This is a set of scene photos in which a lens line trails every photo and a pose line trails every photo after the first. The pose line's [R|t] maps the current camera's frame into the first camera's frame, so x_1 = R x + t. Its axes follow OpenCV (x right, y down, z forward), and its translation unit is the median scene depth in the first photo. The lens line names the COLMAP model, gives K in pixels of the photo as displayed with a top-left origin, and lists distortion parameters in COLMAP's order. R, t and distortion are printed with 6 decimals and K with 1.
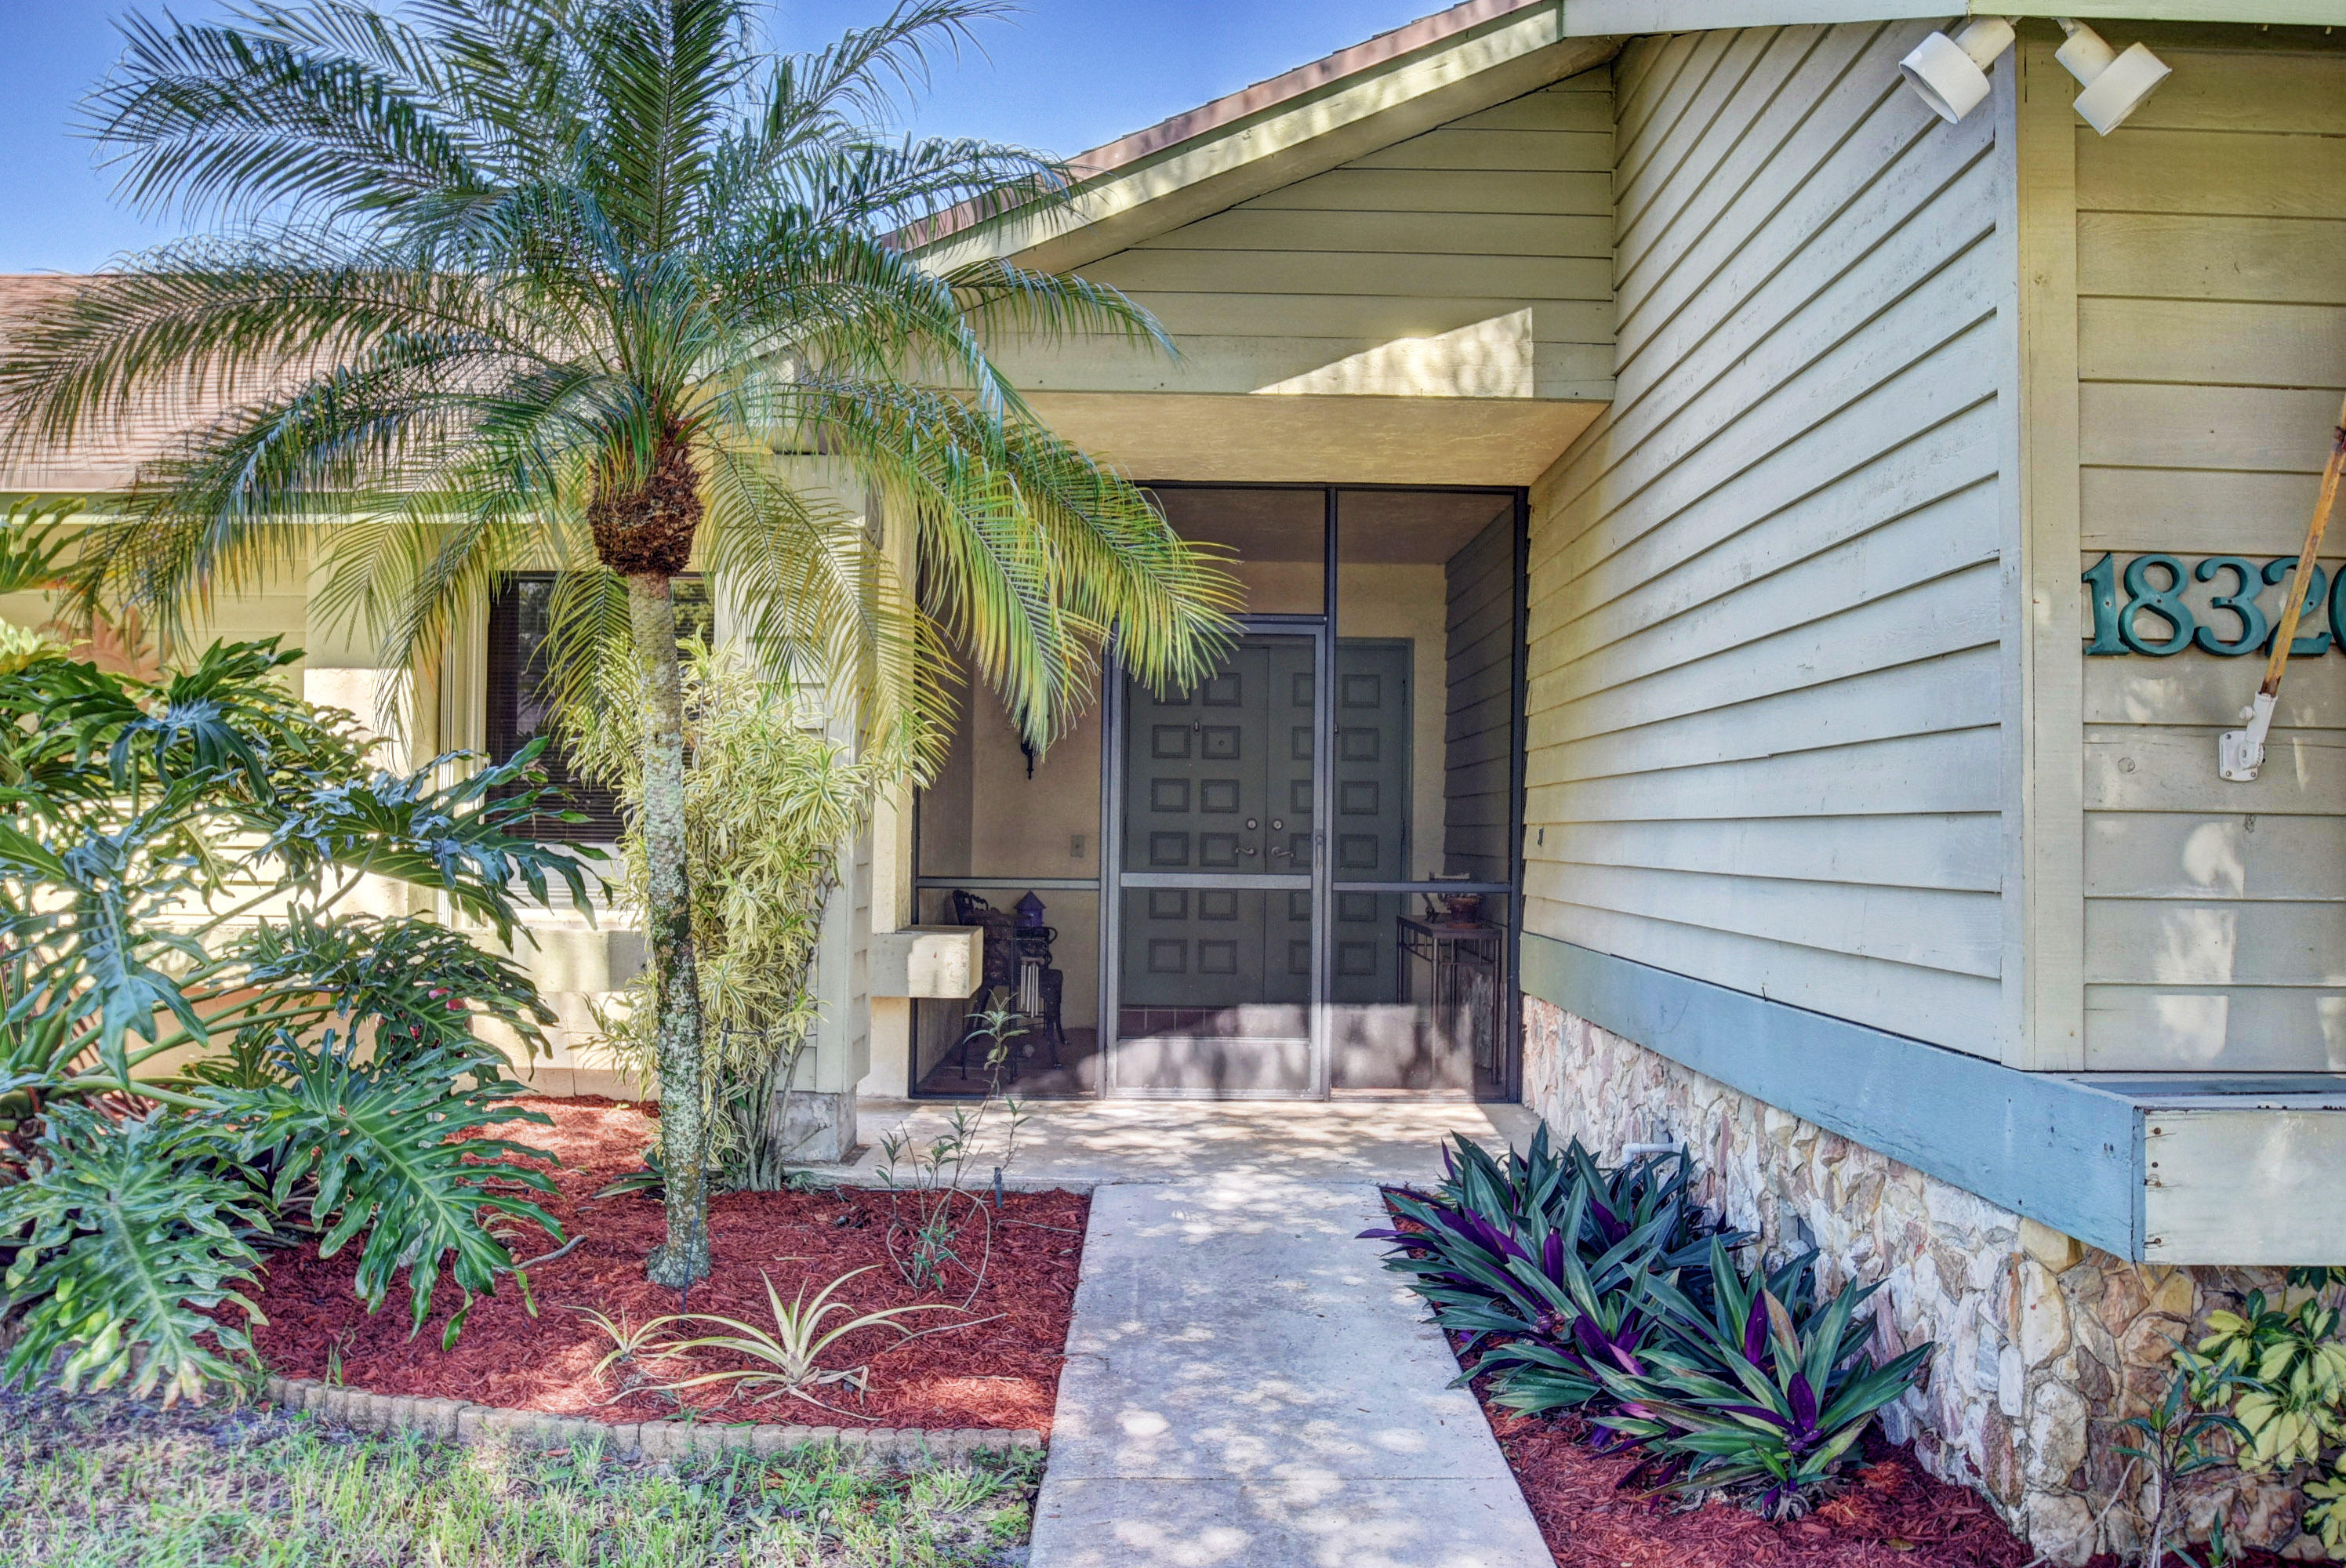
lens RADIAL K [[1884.5, 0, 1173.0], [0, 1884.5, 784.0], [0, 0, 1]] dist [-0.007315, -0.005196]
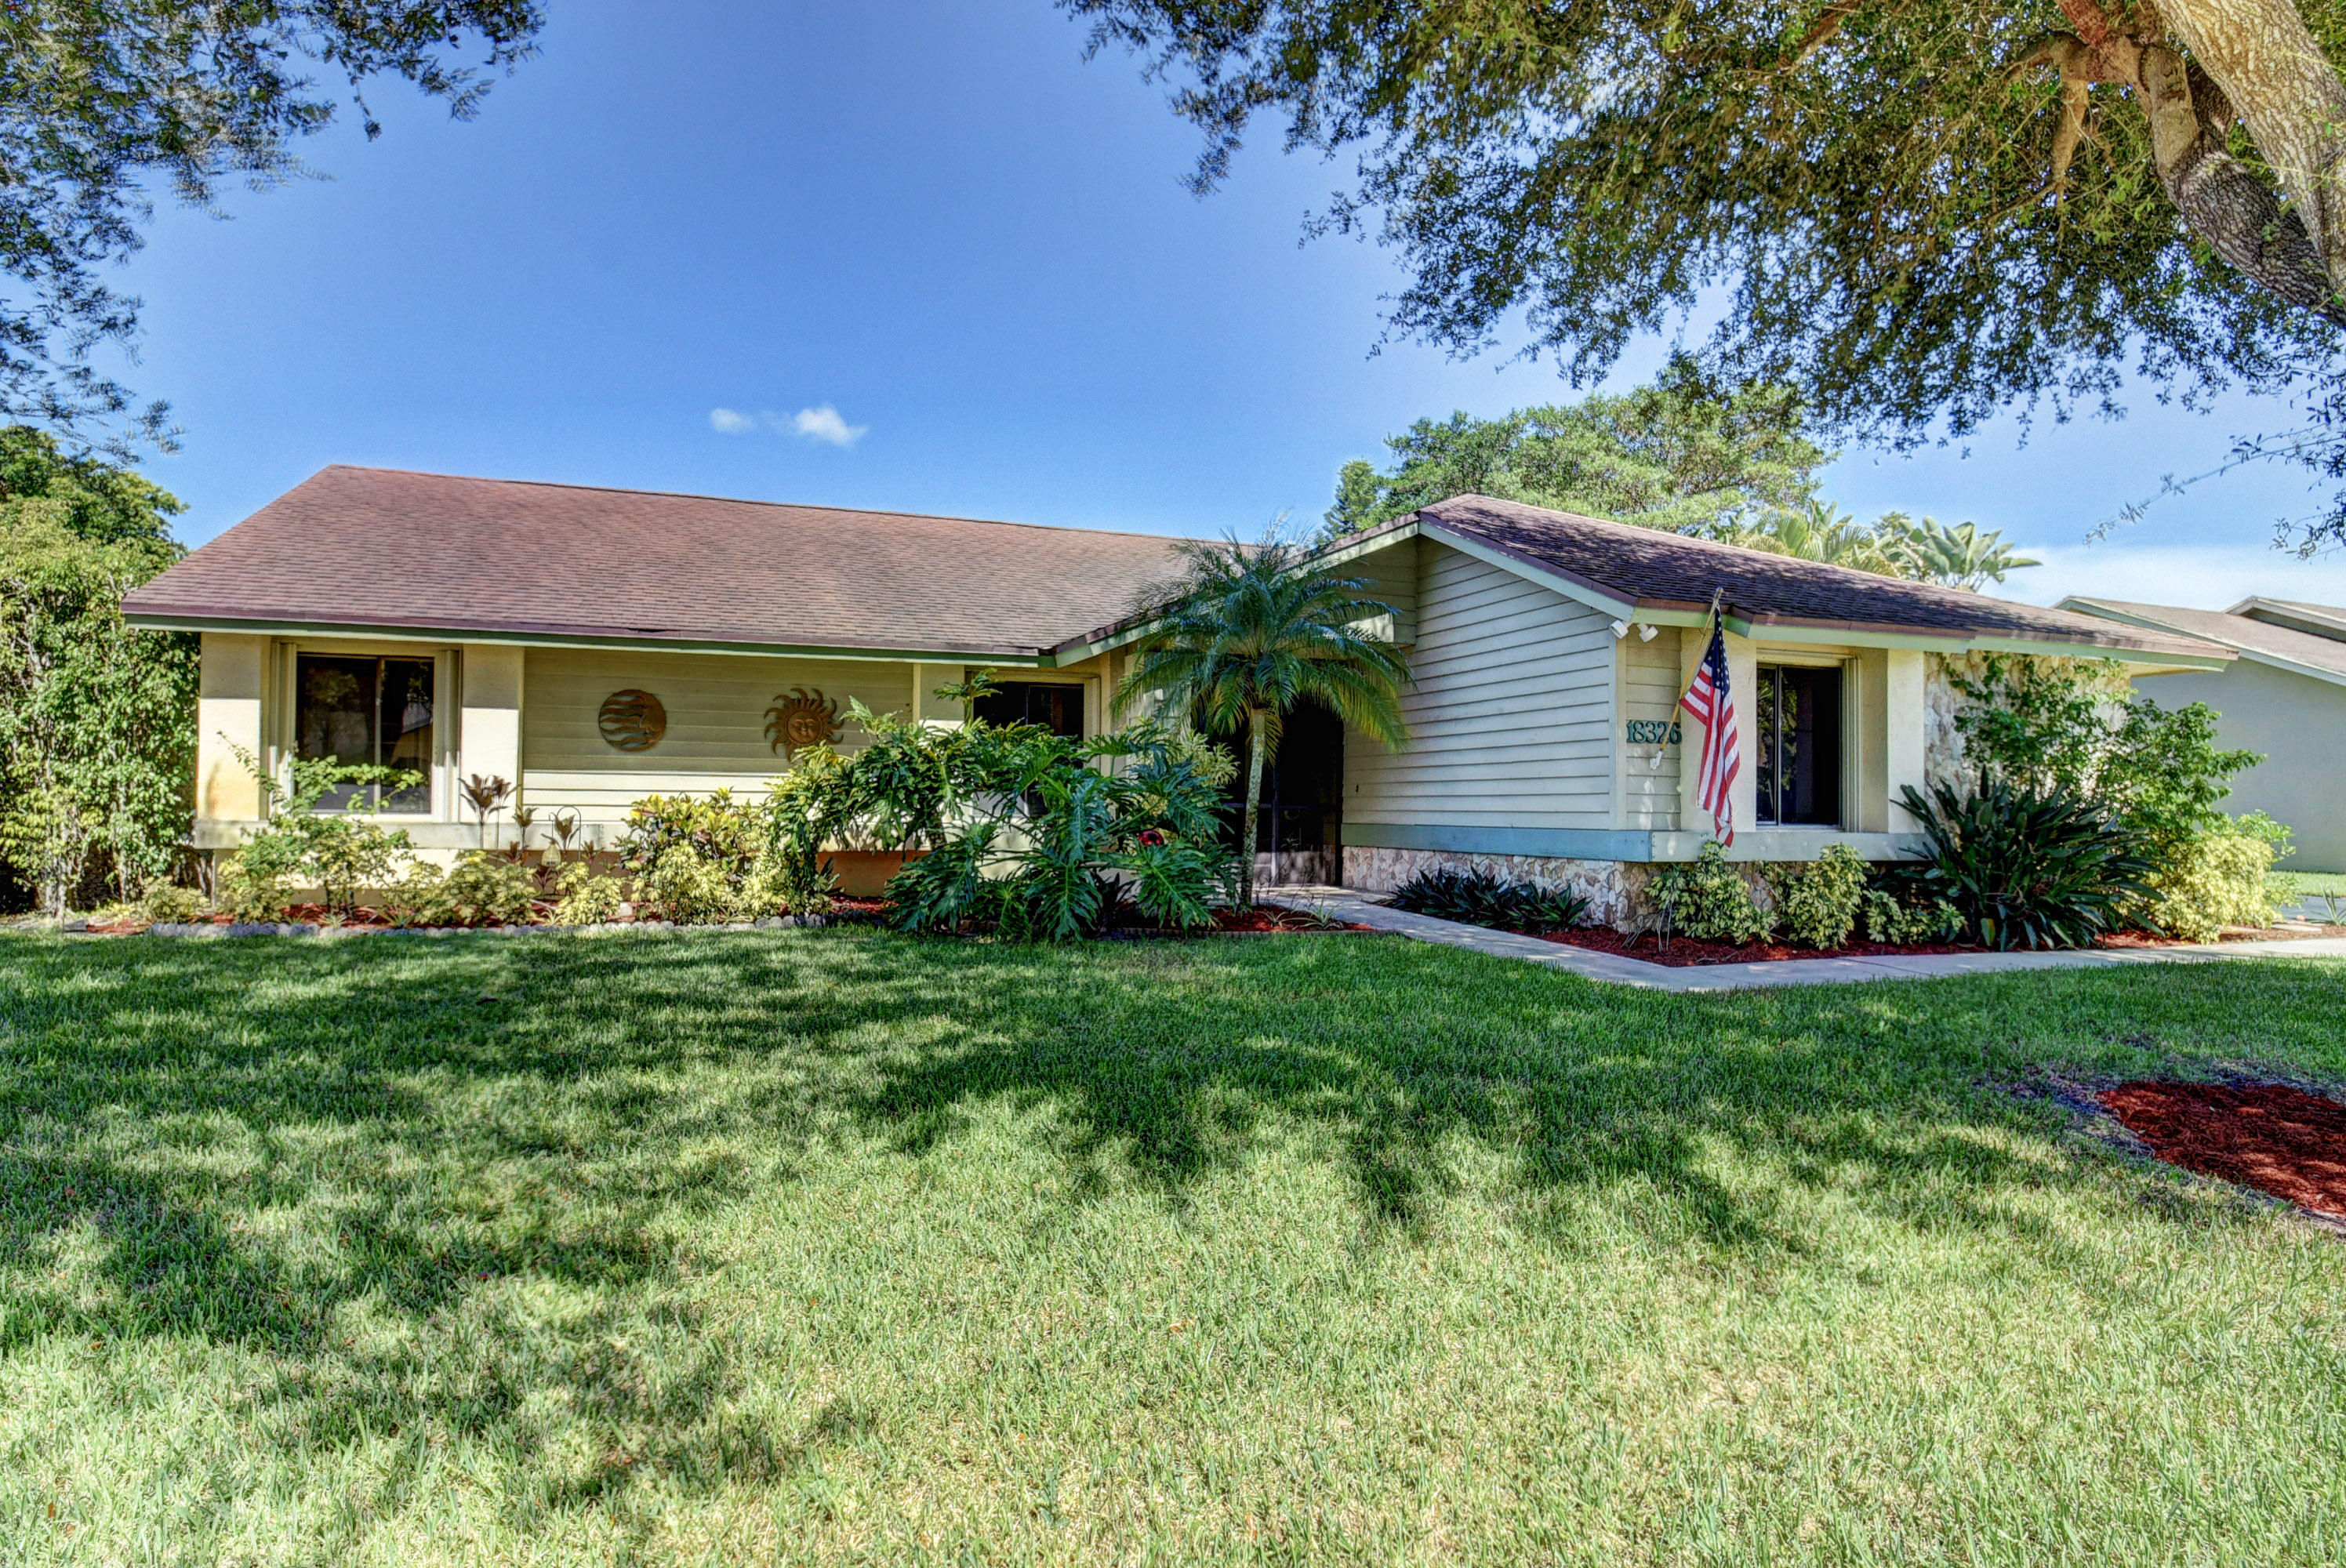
lens RADIAL K [[1328.2, 0, 1173.0], [0, 1328.2, 784.0], [0, 0, 1]] dist [0.000106, 0.000107]
pose [[0.926833, -0.000382, 0.375473, -1.263949], [-0.002038, 0.999980, 0.006048, 0.012866], [-0.375467, -0.006371, 0.926814, -1.152822]]
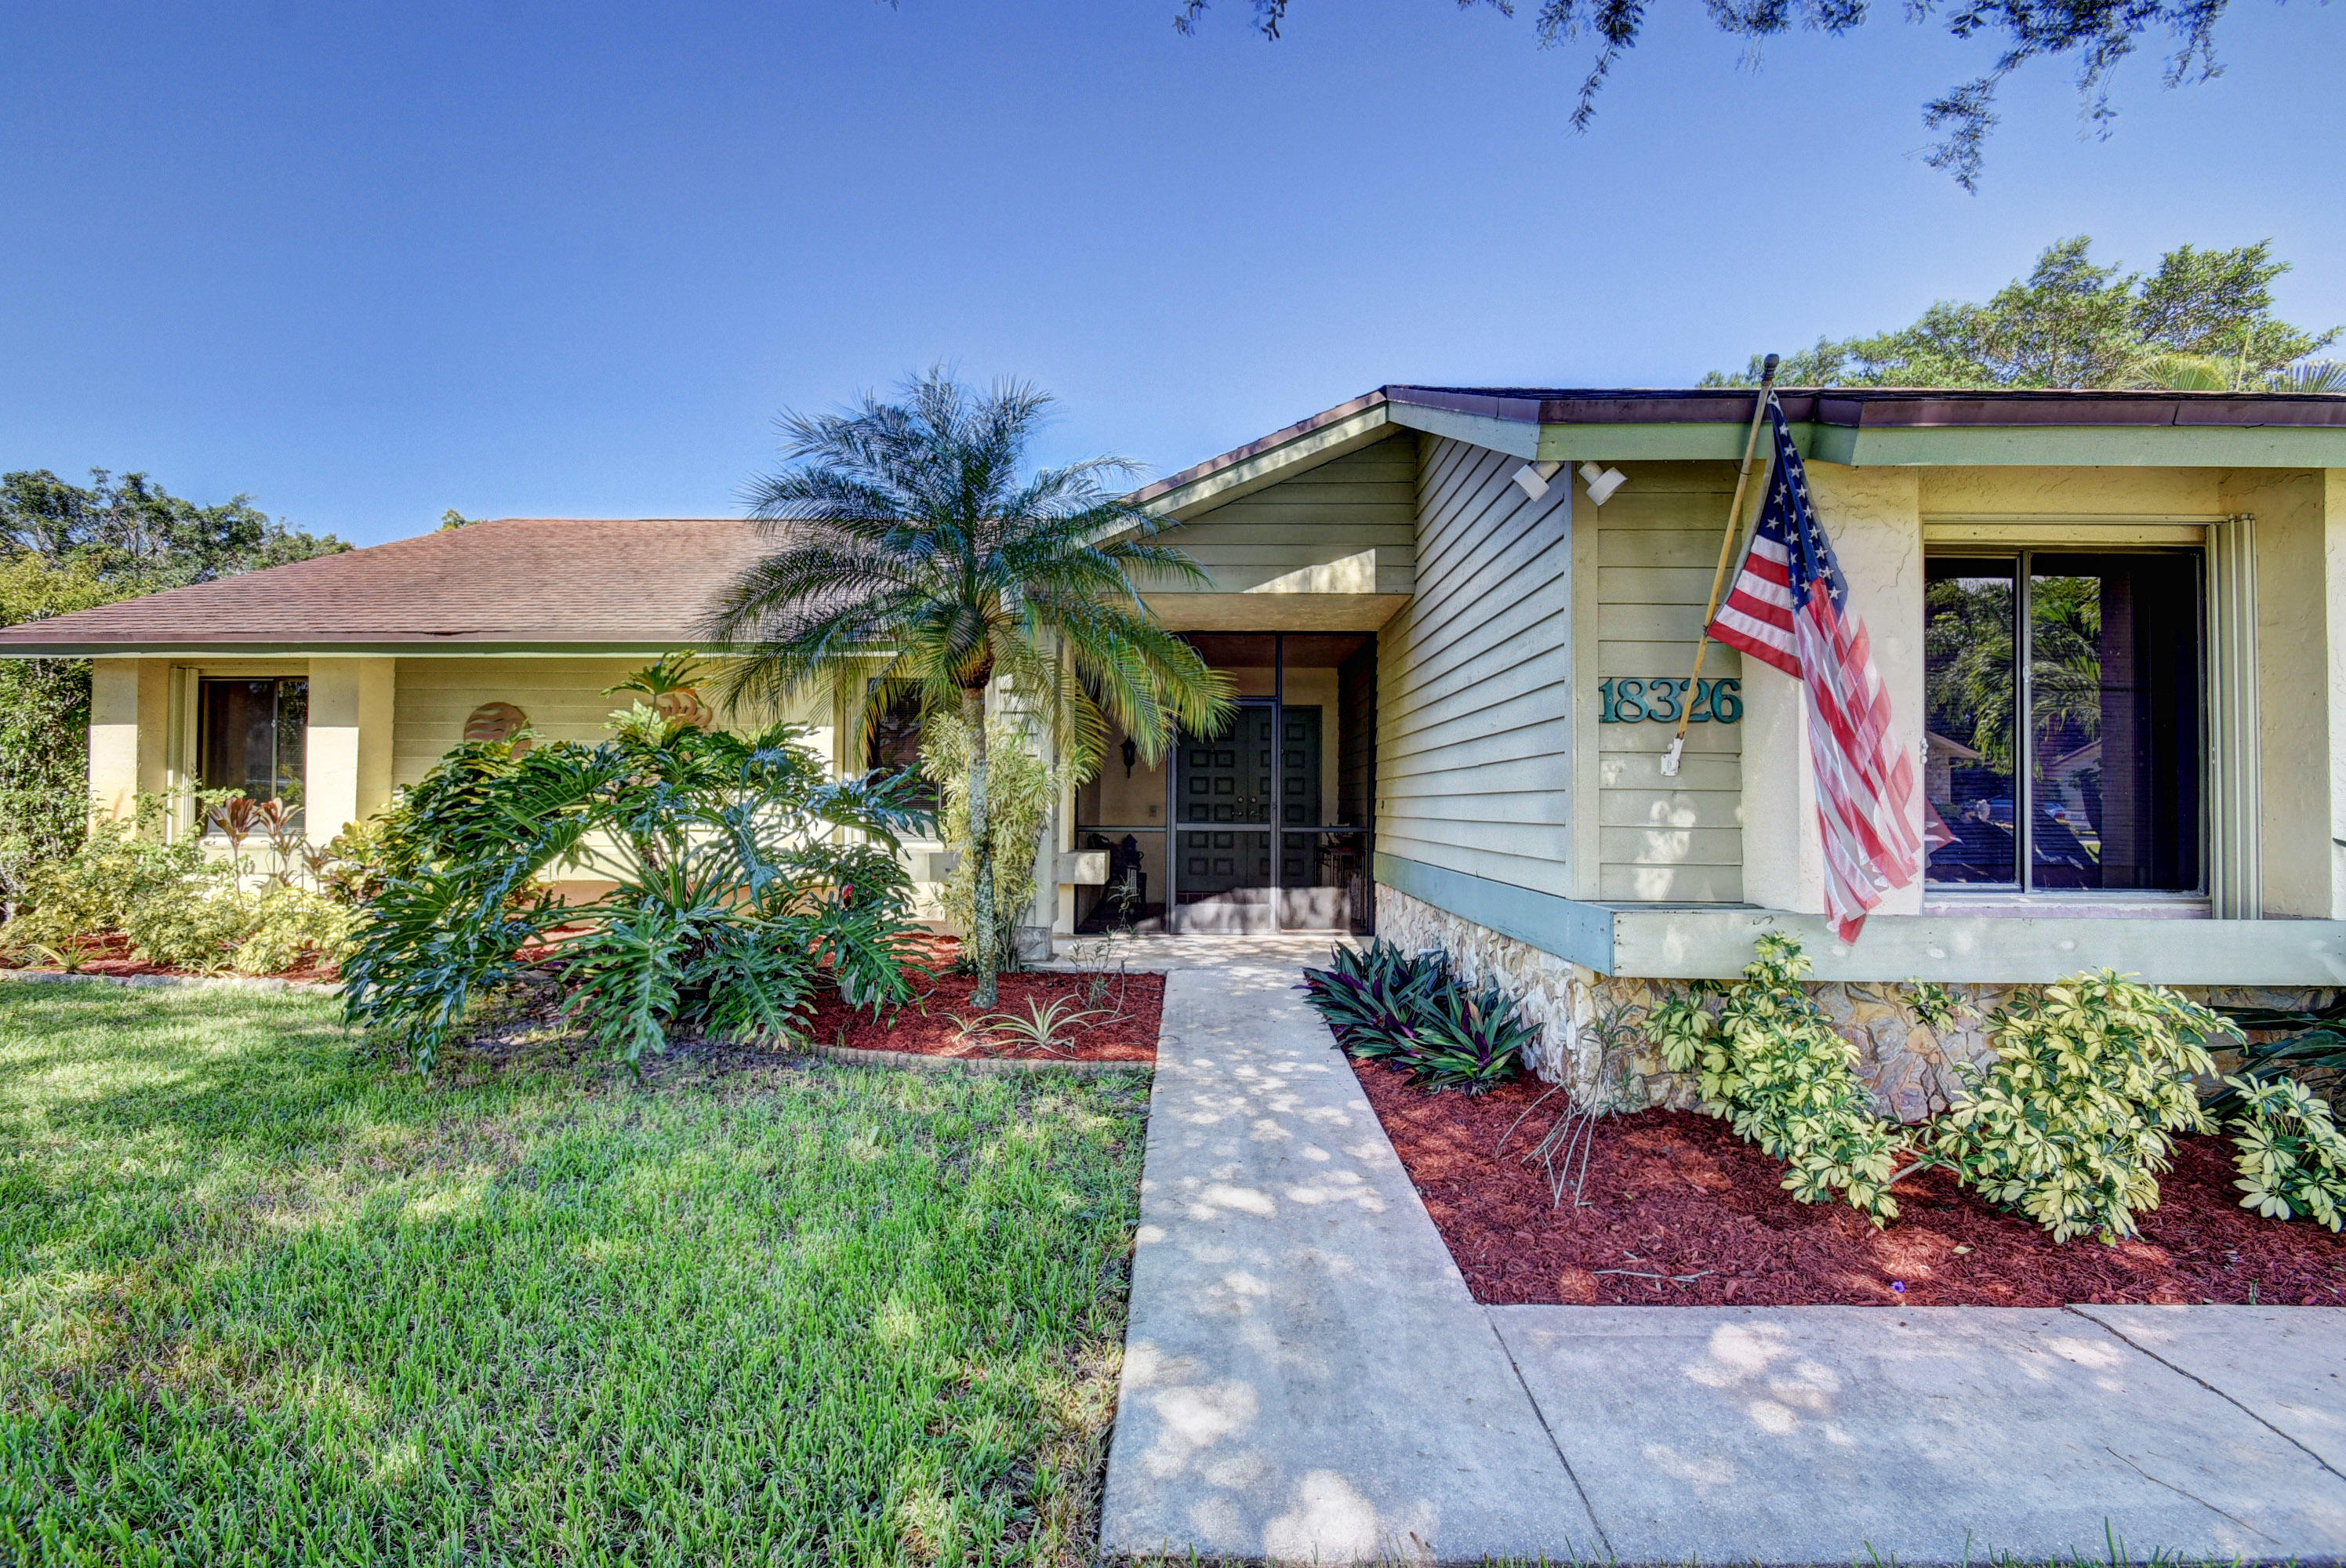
lens RADIAL K [[1032.4, 0, 1164.0], [0, 1032.4, 787.6], [0, 0, 1]] dist [0.001415, -0.008825]
pose [[0.999505, -0.006336, -0.030824, -0.011387], [0.006581, 0.999947, 0.007886, -0.000961], [0.030772, -0.008085, 0.999494, -0.203508]]
